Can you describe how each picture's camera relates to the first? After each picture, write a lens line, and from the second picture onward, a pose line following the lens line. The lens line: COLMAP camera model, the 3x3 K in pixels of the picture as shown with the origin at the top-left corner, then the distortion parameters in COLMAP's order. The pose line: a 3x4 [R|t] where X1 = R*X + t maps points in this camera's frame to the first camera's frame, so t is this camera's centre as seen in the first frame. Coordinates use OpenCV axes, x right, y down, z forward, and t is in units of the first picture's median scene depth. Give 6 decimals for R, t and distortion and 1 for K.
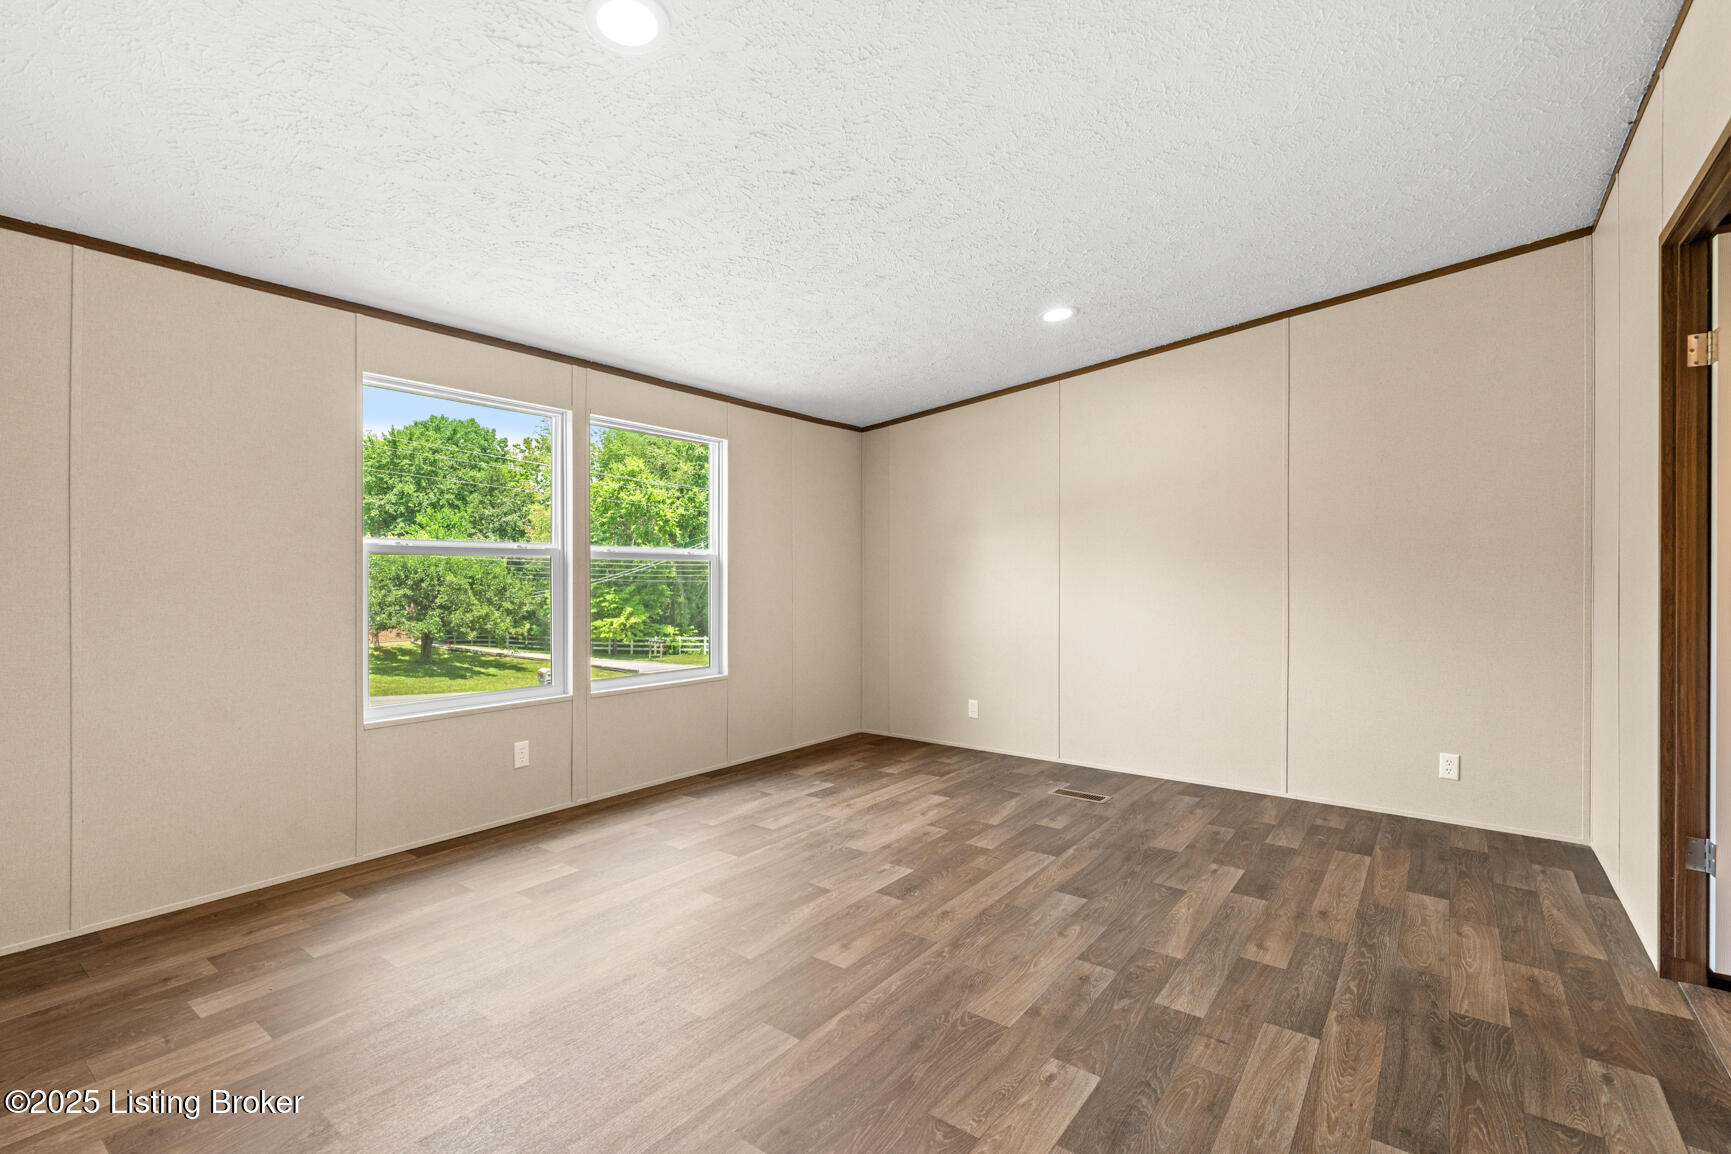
lens RADIAL K [[811.2, 0, 857.3], [0, 811.2, 564.7], [0, 0, 1]] dist [-0.012996, 0.000630]
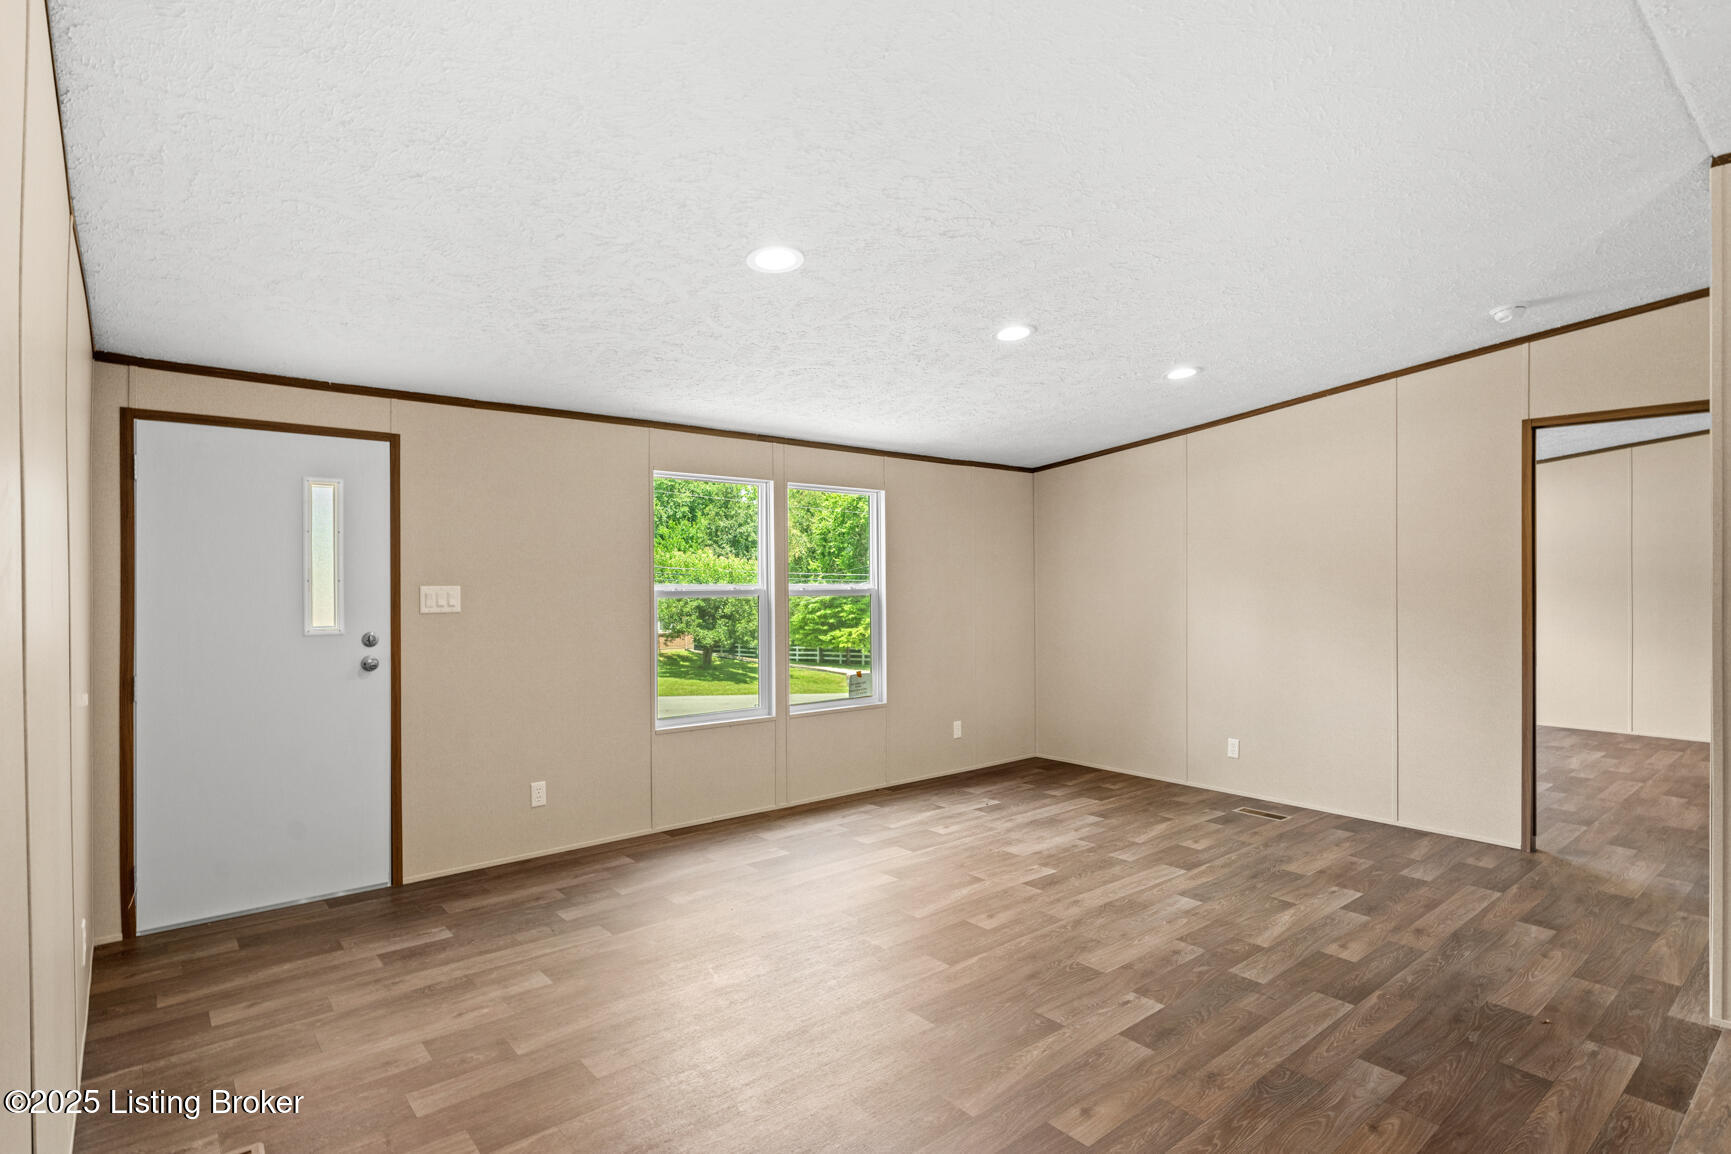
lens RADIAL K [[934.0, 0, 857.5], [0, 934.0, 579.8], [0, 0, 1]] dist [0.028793, 0.000690]
pose [[0.976099, -0.003191, -0.217303, 0.082156], [0.006251, 0.999891, 0.013397, -0.072904], [0.217237, -0.014435, 0.976012, -0.404262]]
